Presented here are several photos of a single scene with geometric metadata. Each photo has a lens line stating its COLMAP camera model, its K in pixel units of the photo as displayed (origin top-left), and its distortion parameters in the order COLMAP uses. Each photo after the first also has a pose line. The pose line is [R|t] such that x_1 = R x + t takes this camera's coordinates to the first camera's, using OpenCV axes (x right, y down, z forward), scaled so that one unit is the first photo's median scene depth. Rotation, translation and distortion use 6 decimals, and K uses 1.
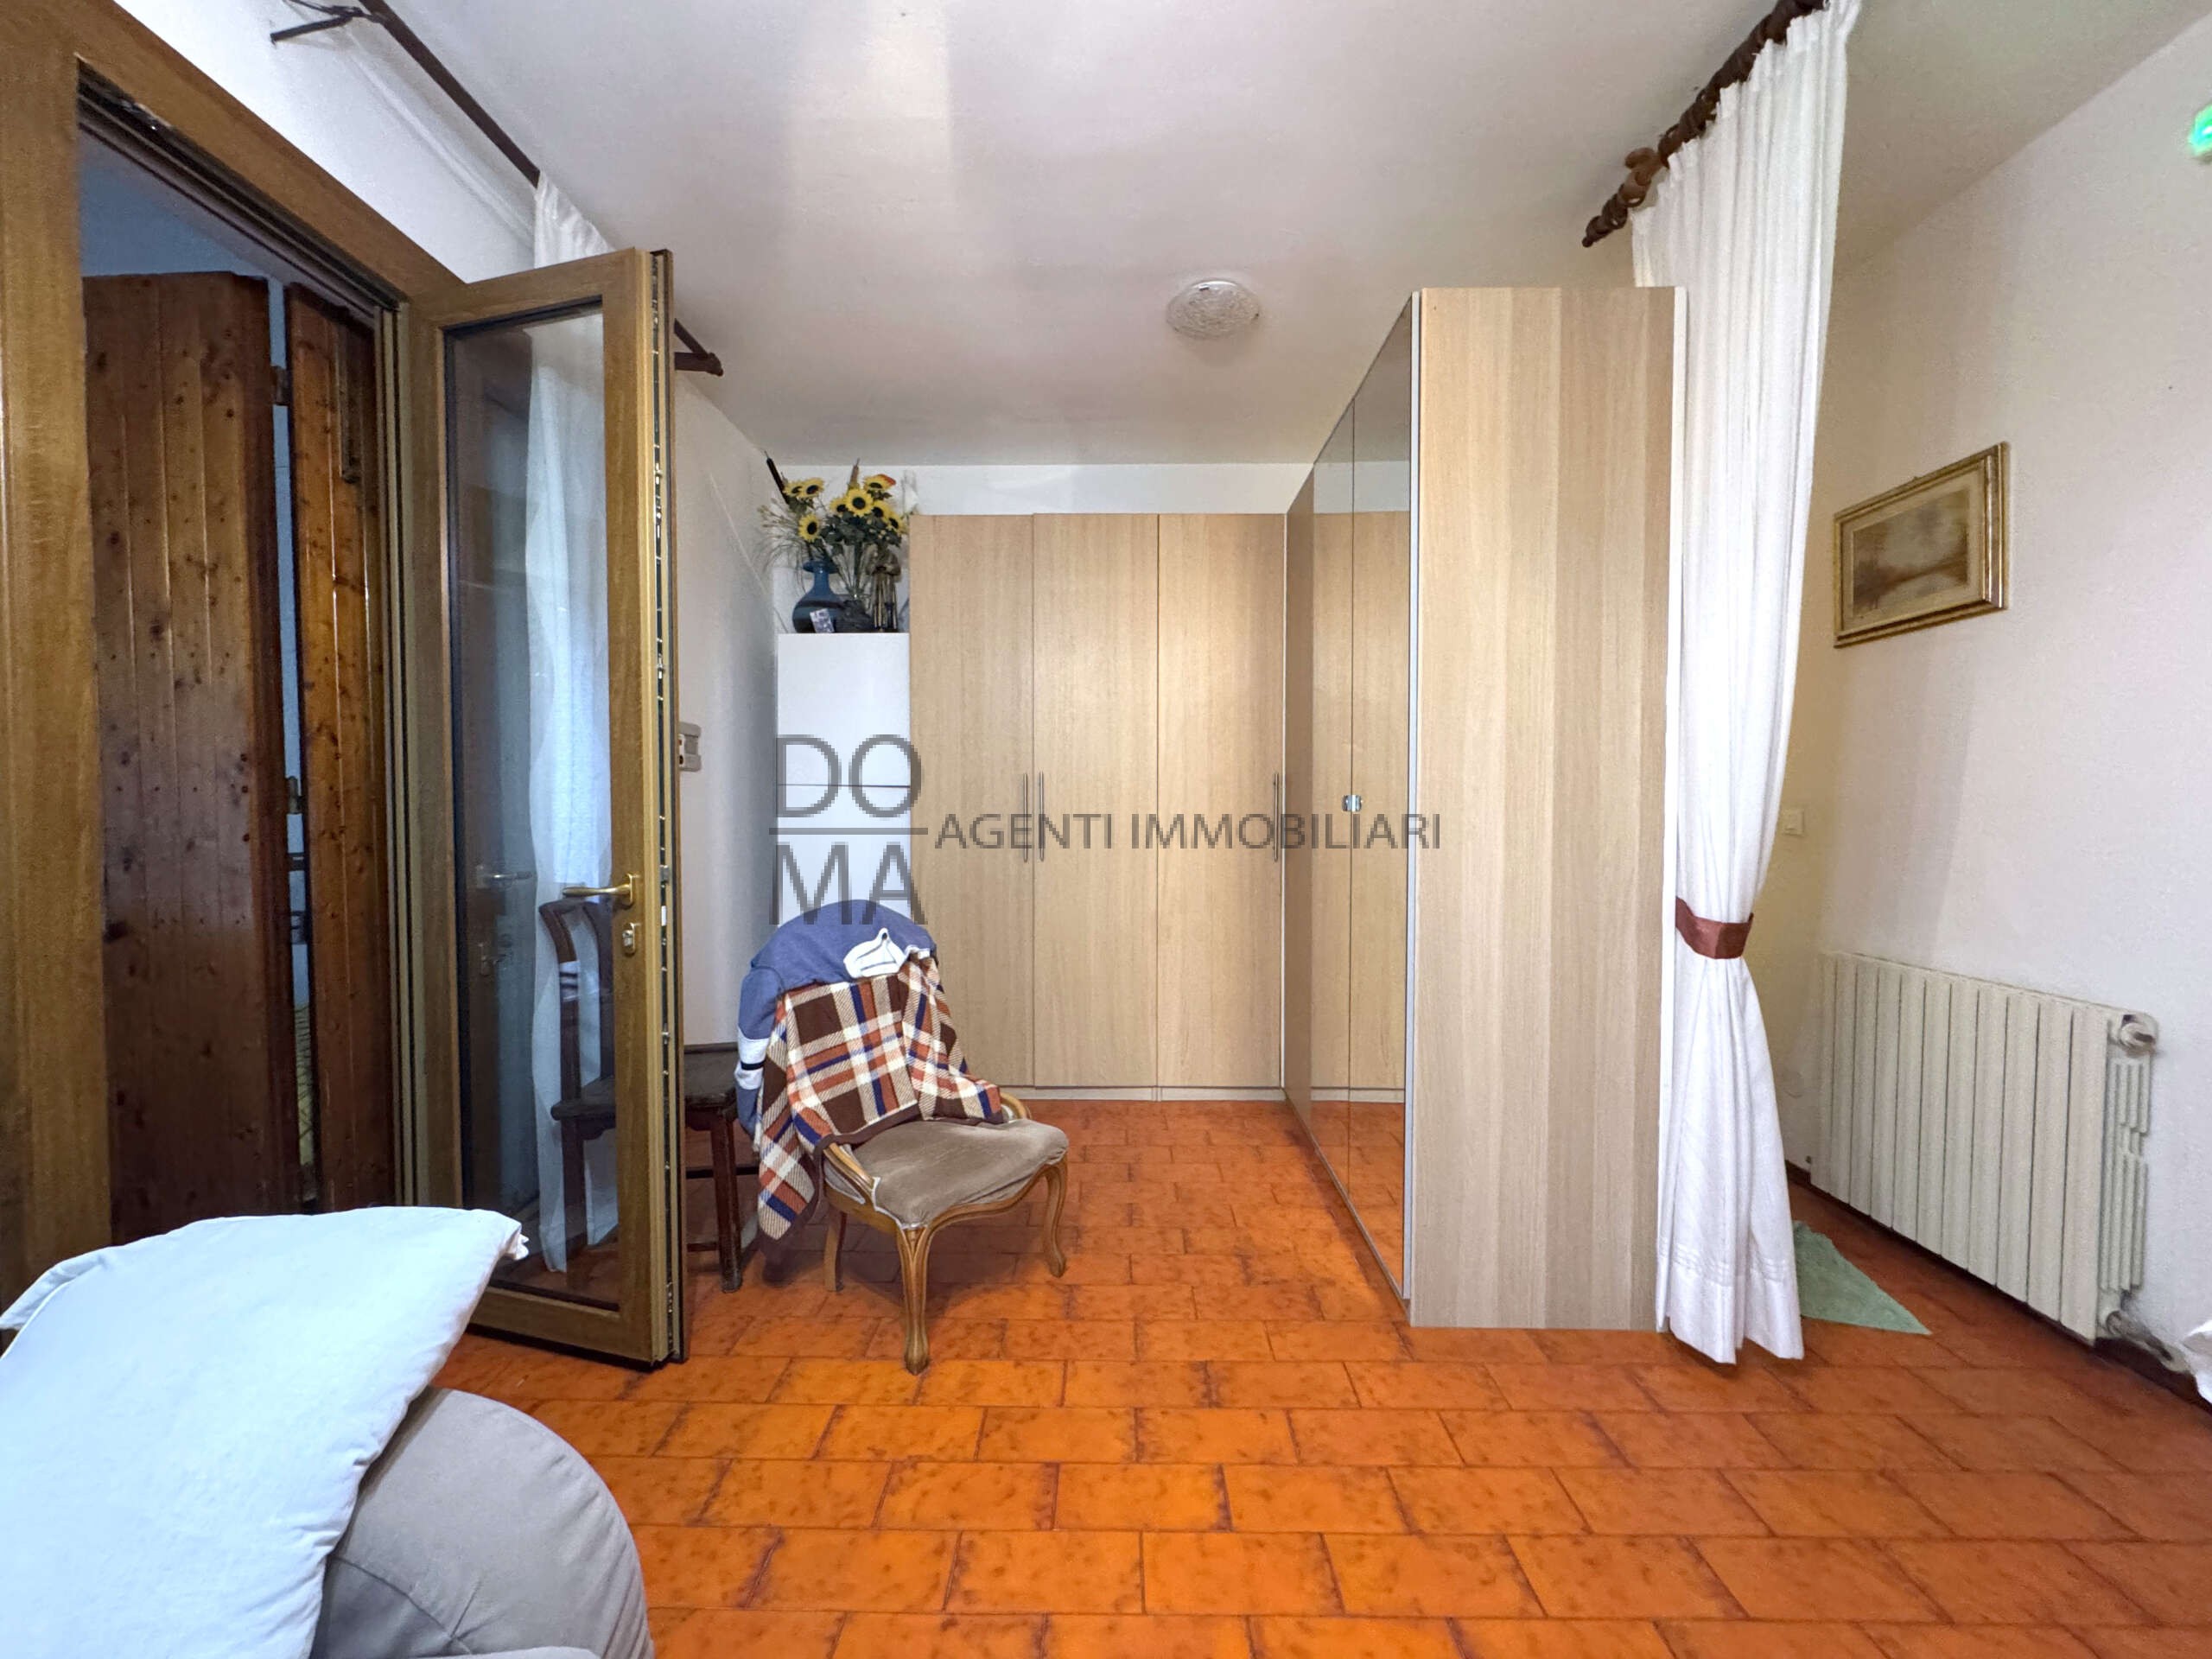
lens RADIAL K [[879.6, 0, 1104.3], [0, 879.6, 826.2], [0, 0, 1]] dist [-0.000538, 0.000440]
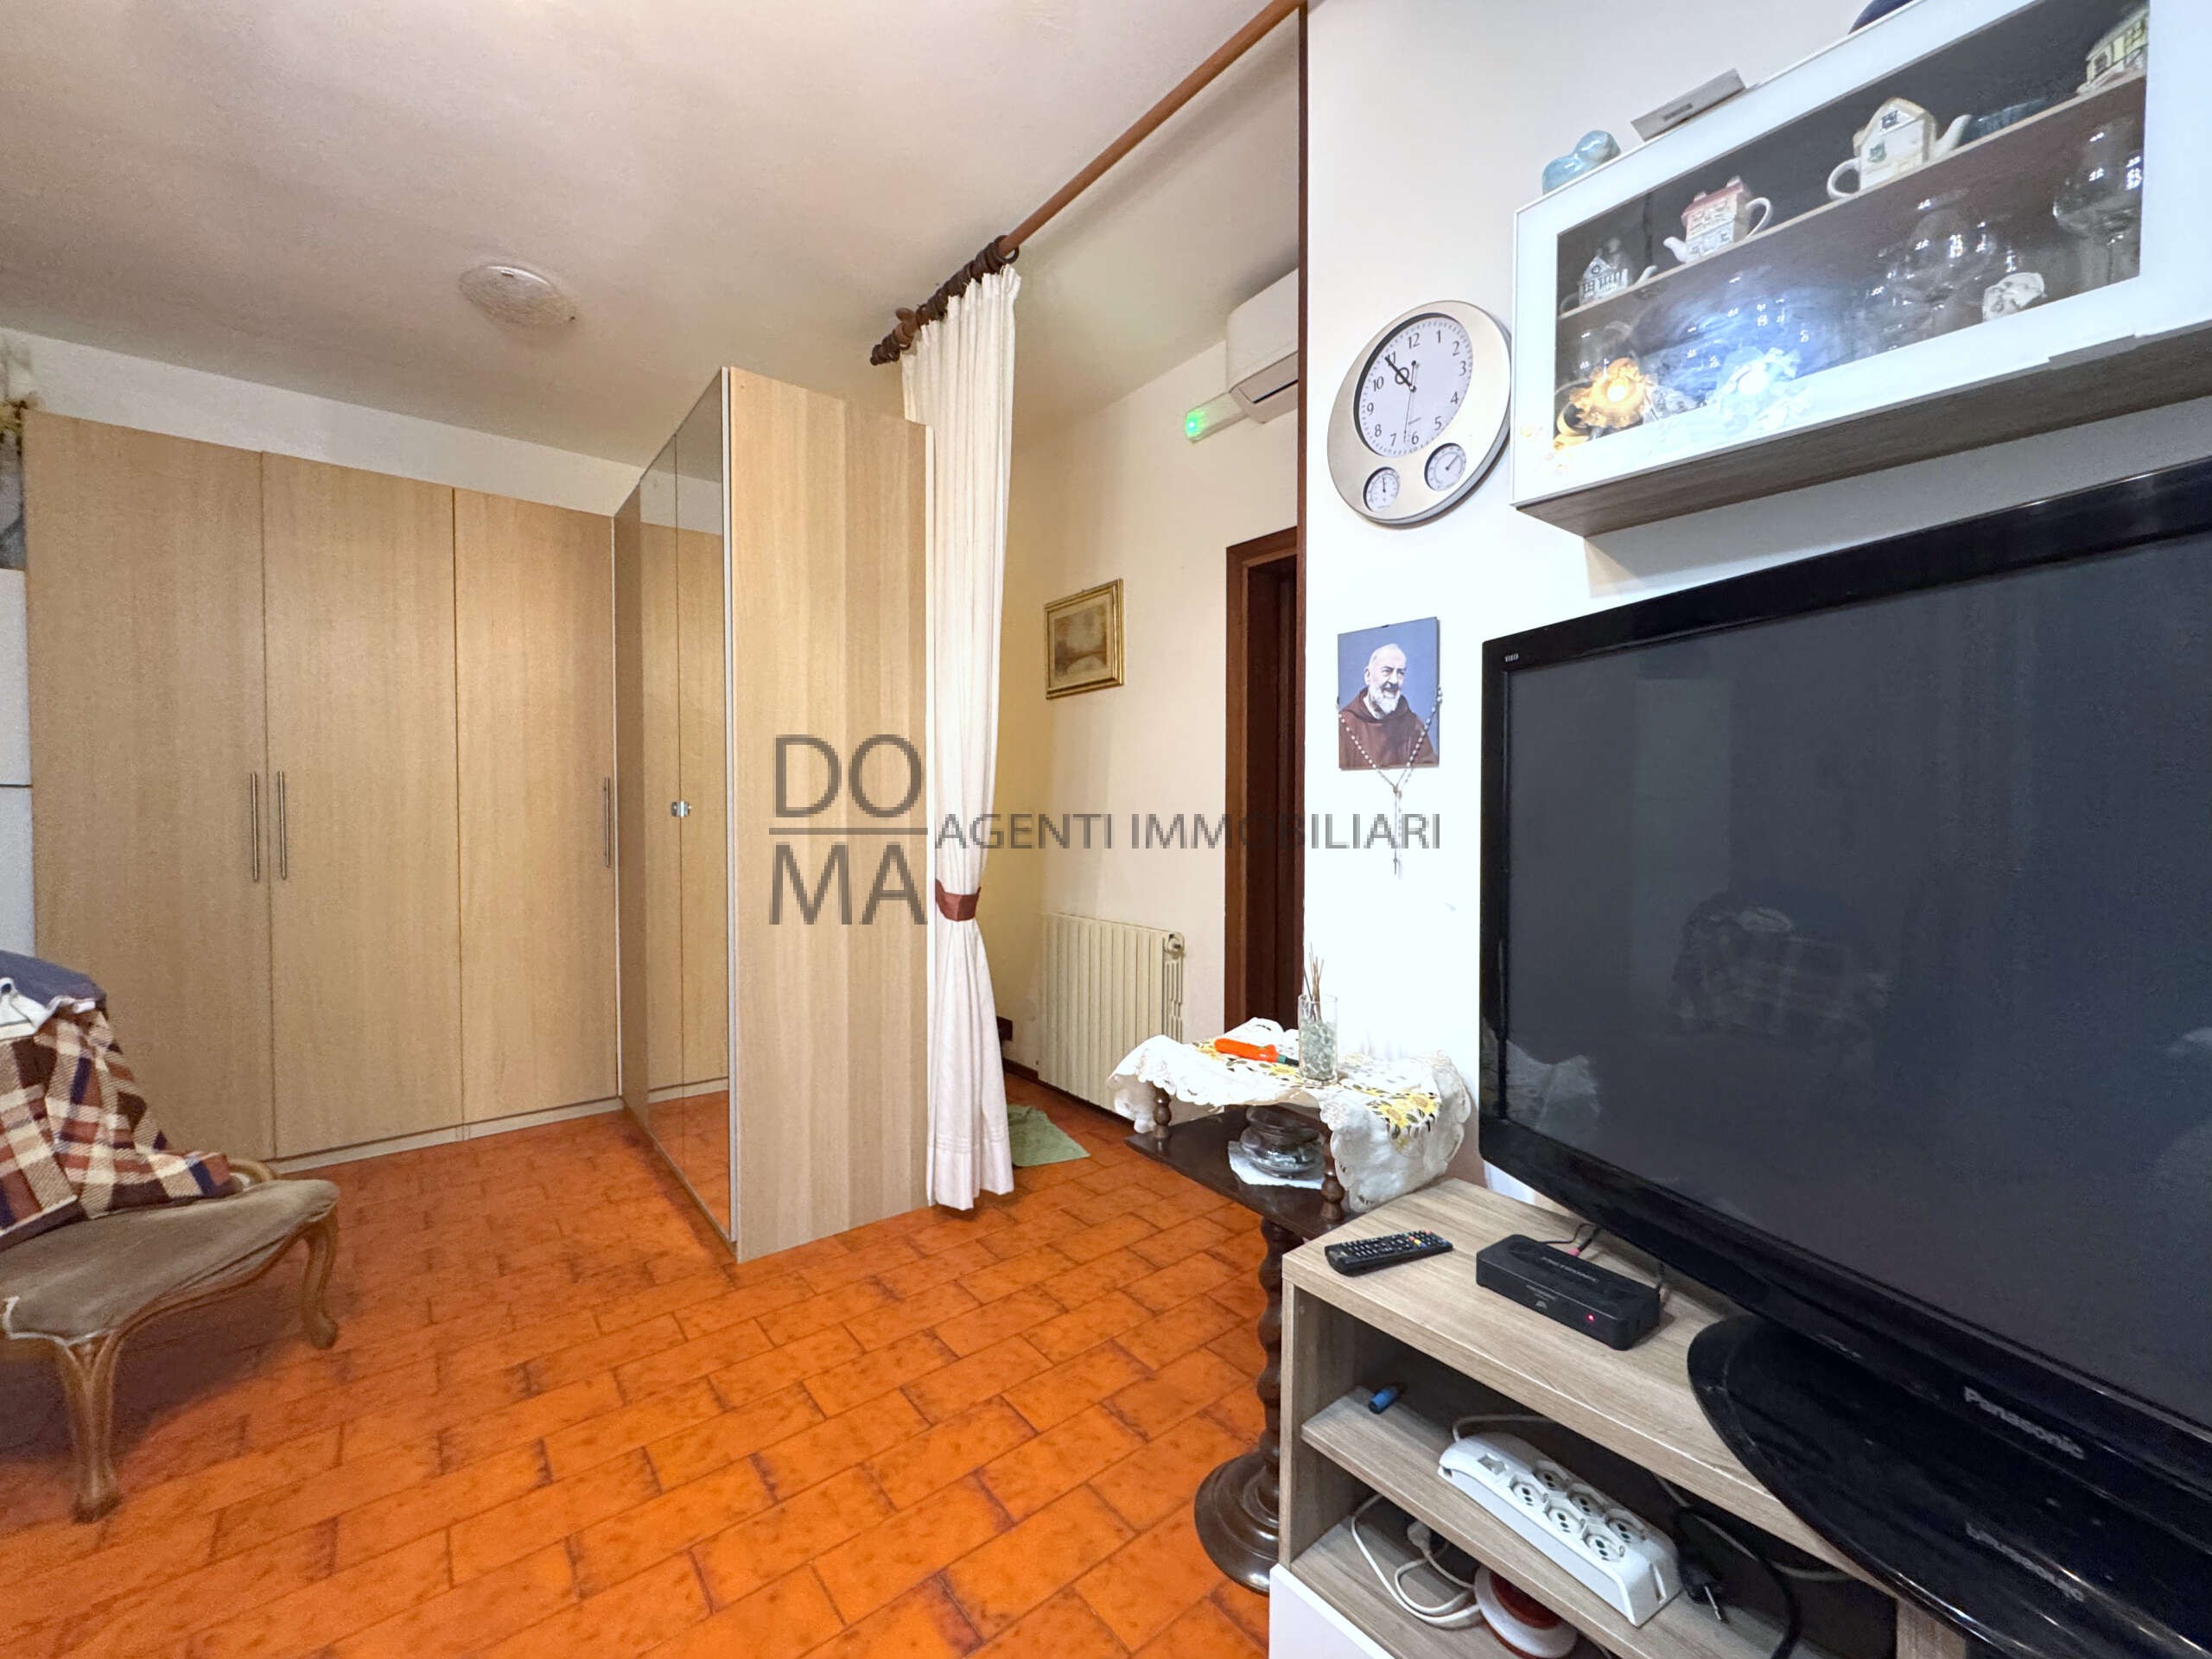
lens RADIAL K [[879.6, 0, 1104.3], [0, 879.6, 826.2], [0, 0, 1]] dist [-0.000538, 0.000440]
pose [[0.770406, -0.014443, 0.637390, -0.006481], [0.017625, 0.999844, 0.001353, 0.002713], [-0.637310, 0.010192, 0.770540, -0.183972]]
